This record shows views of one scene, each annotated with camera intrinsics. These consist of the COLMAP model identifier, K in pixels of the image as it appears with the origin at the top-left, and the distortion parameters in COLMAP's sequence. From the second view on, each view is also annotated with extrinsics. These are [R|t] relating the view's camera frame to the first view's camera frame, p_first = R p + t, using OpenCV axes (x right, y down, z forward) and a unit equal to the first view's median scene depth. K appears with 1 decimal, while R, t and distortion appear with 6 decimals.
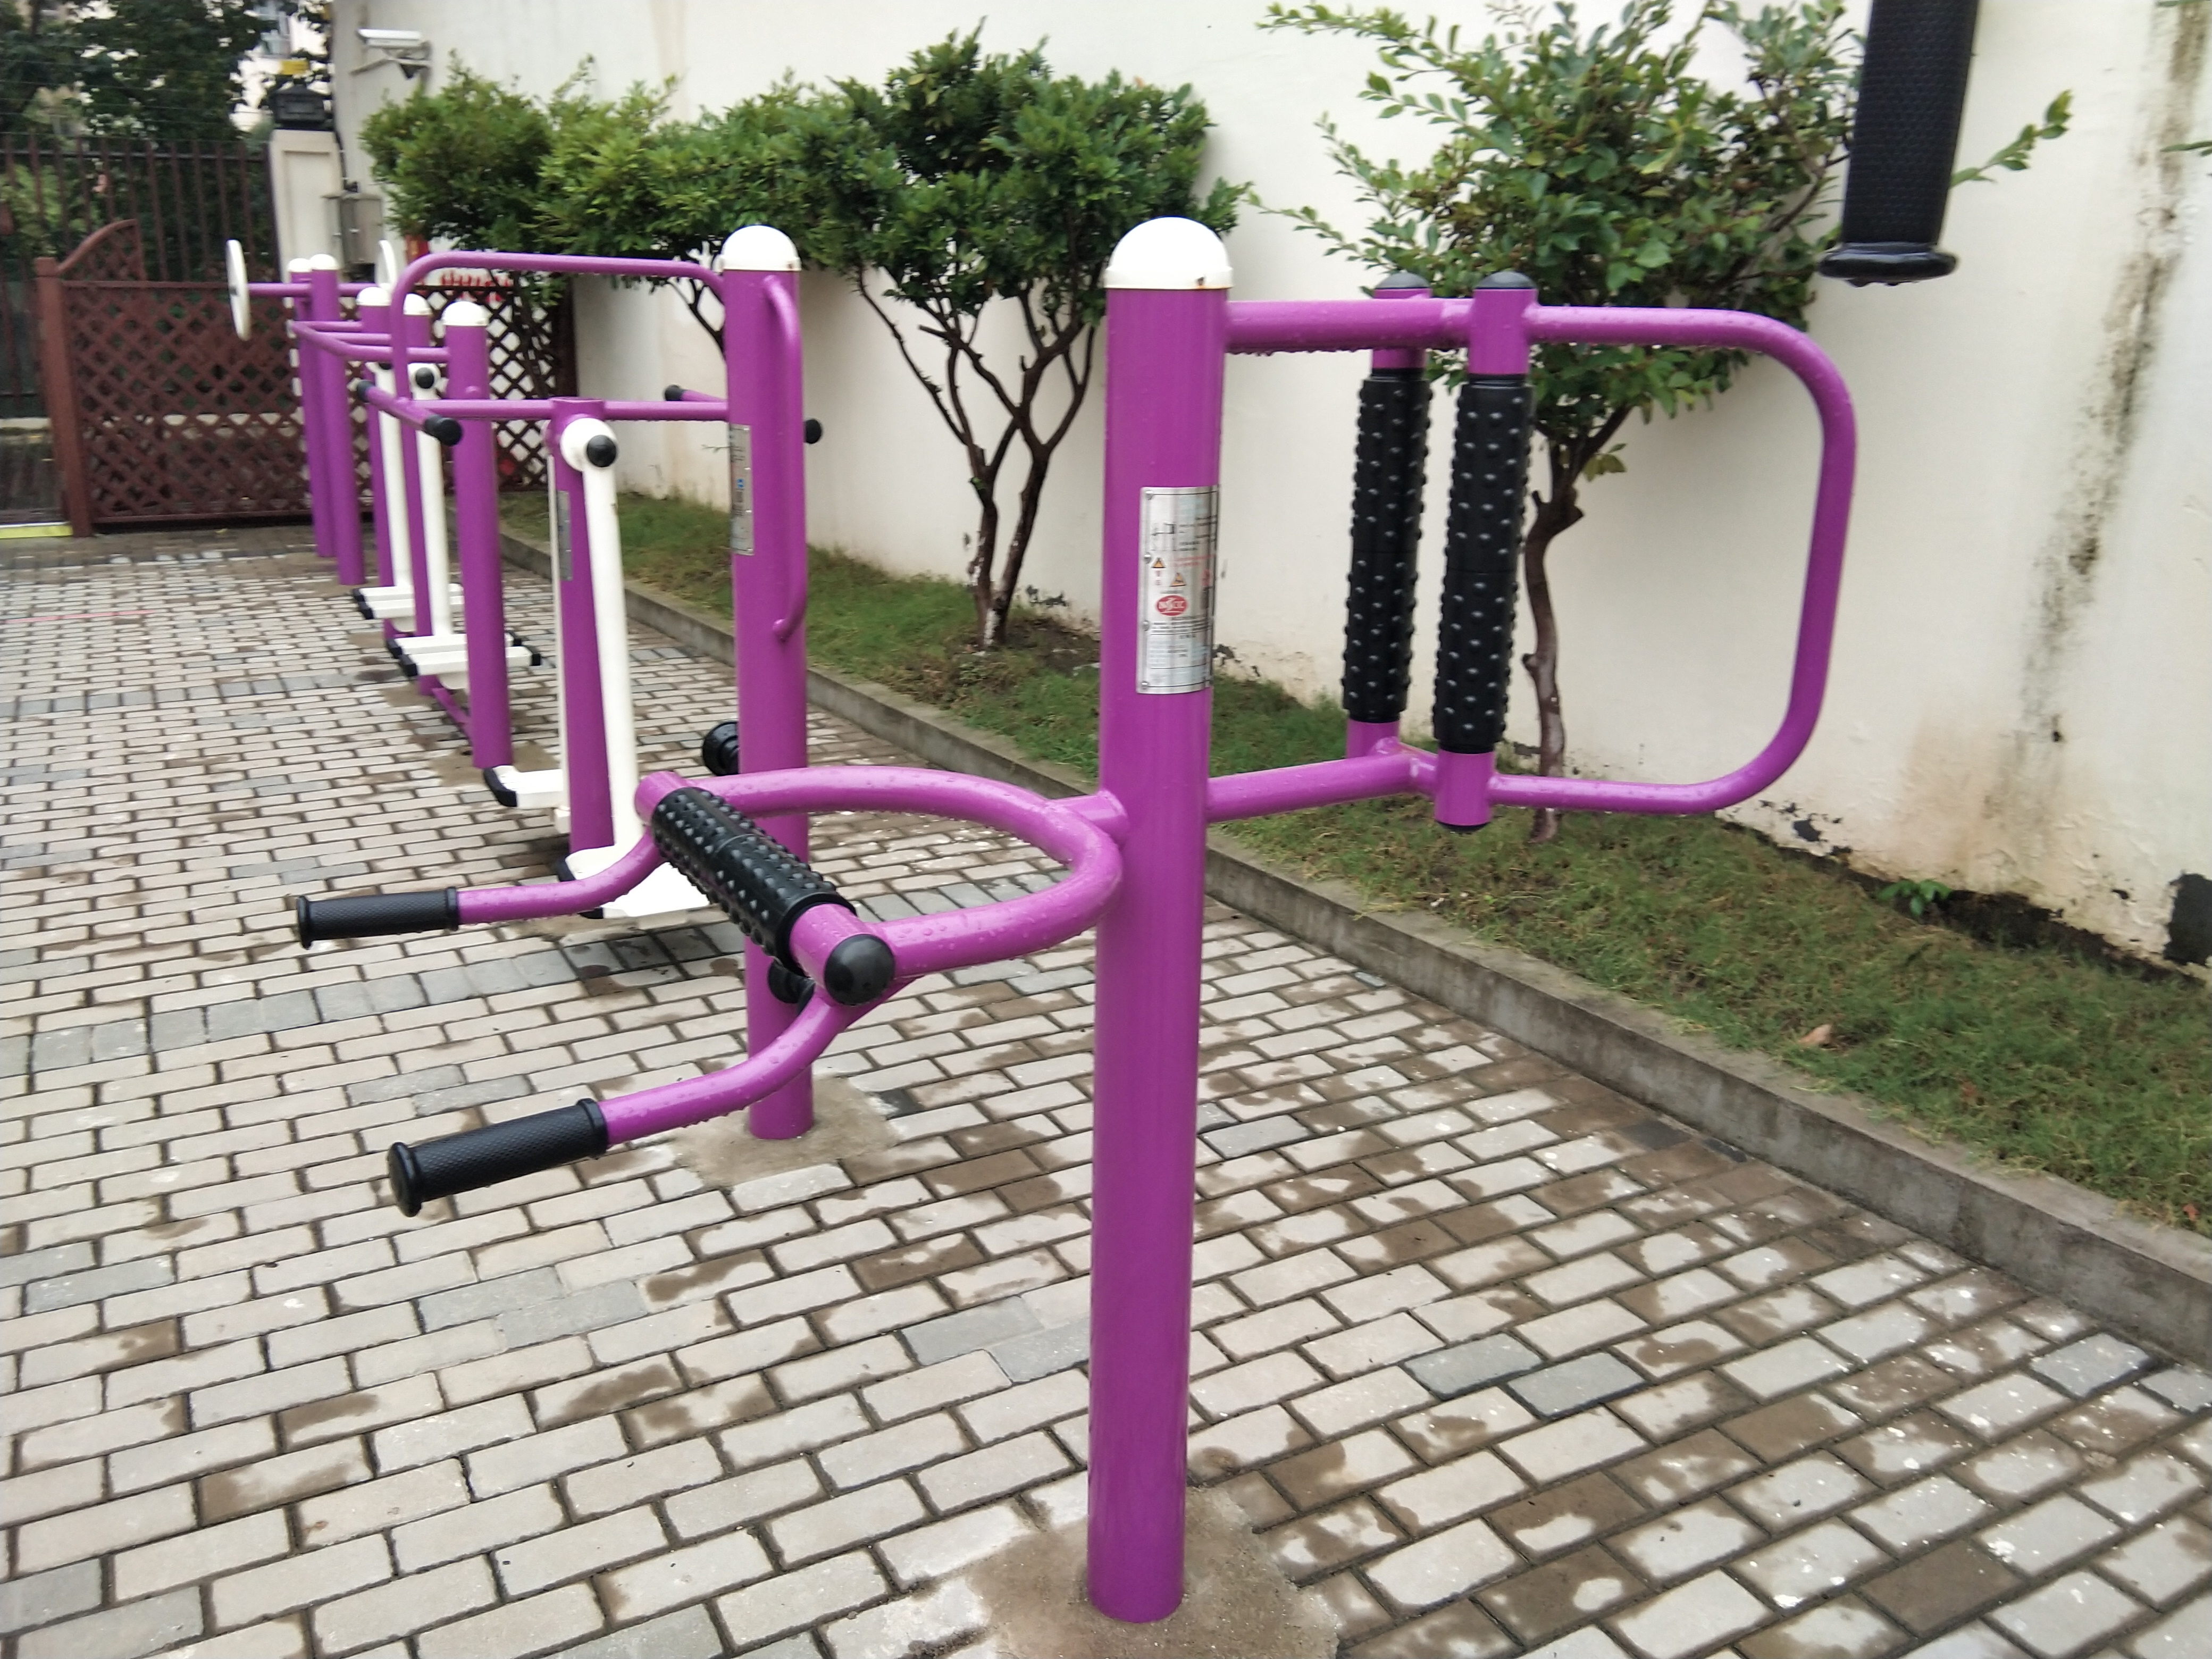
lens RADIAL K [[1795.9, 0, 1052.4], [0, 1795.9, 825.4], [0, 0, 1]] dist [0.129243, -0.206649]
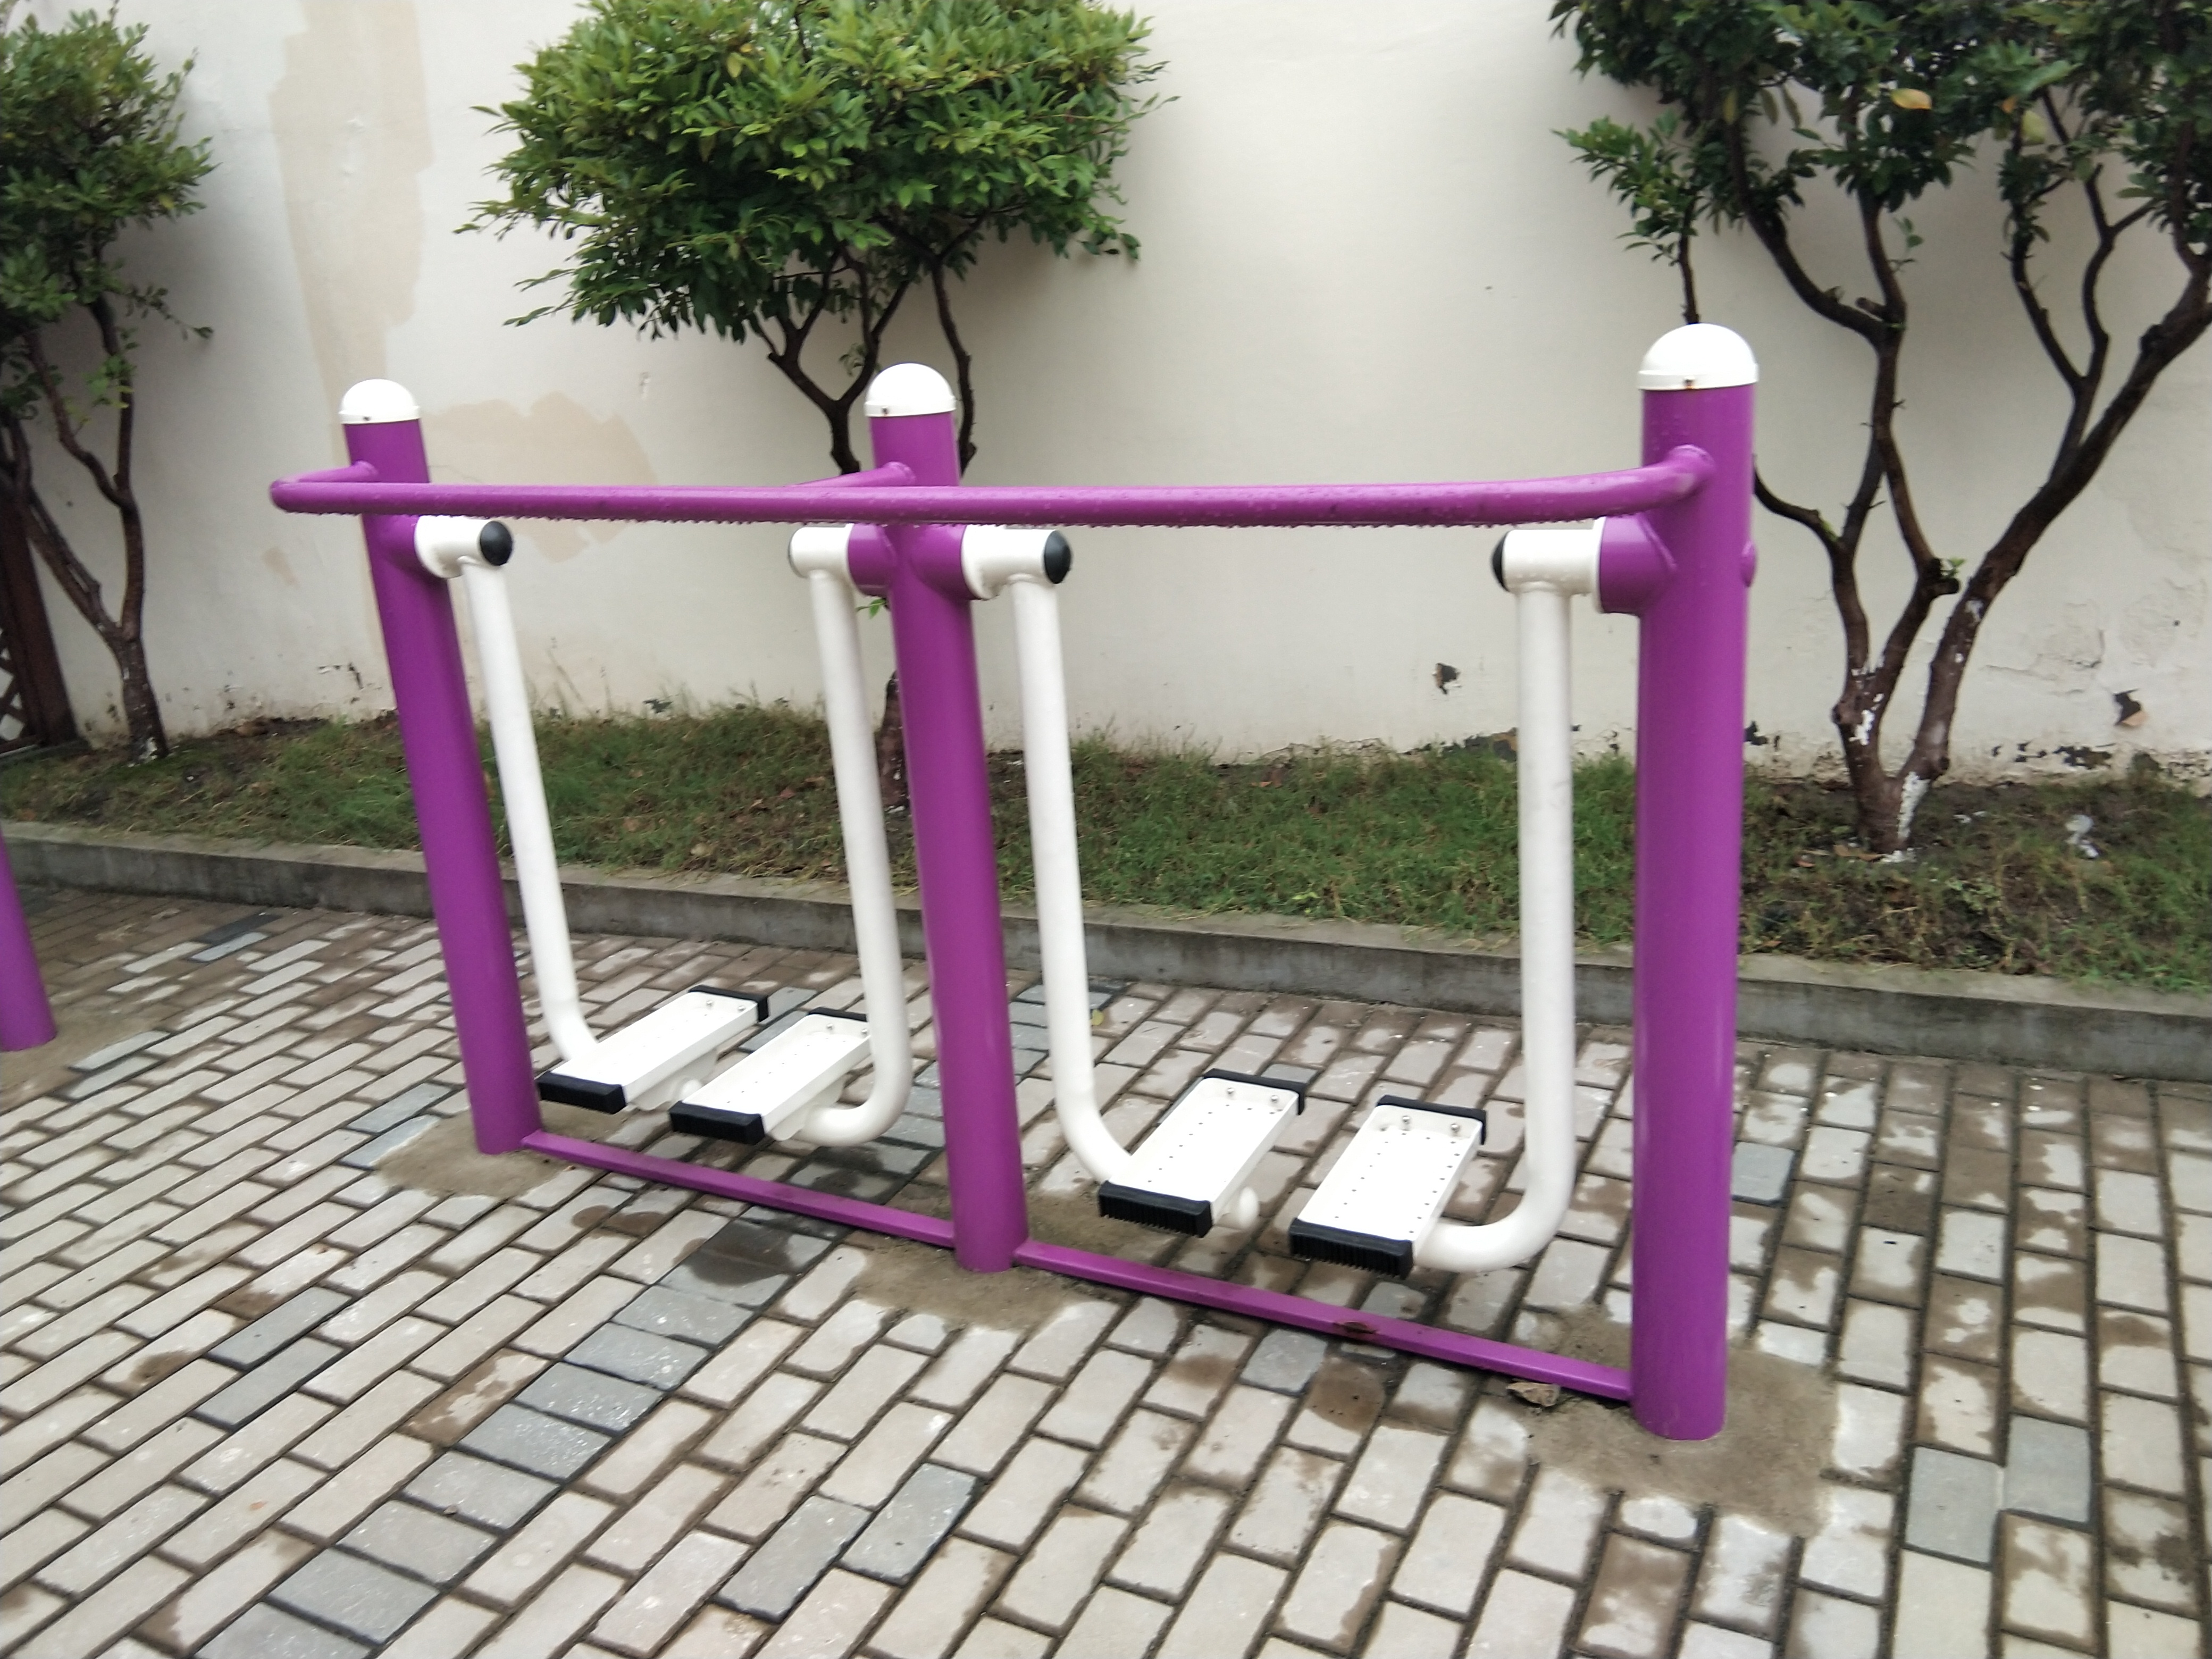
lens RADIAL K [[1812.7, 0, 1112.9], [0, 1812.7, 827.3], [0, 0, 1]] dist [0.125121, -0.225738]
pose [[0.812883, -0.241837, 0.529845, -0.899056], [0.248613, 0.966753, 0.059835, -0.328967], [-0.526700, 0.083088, 0.845981, 1.036186]]
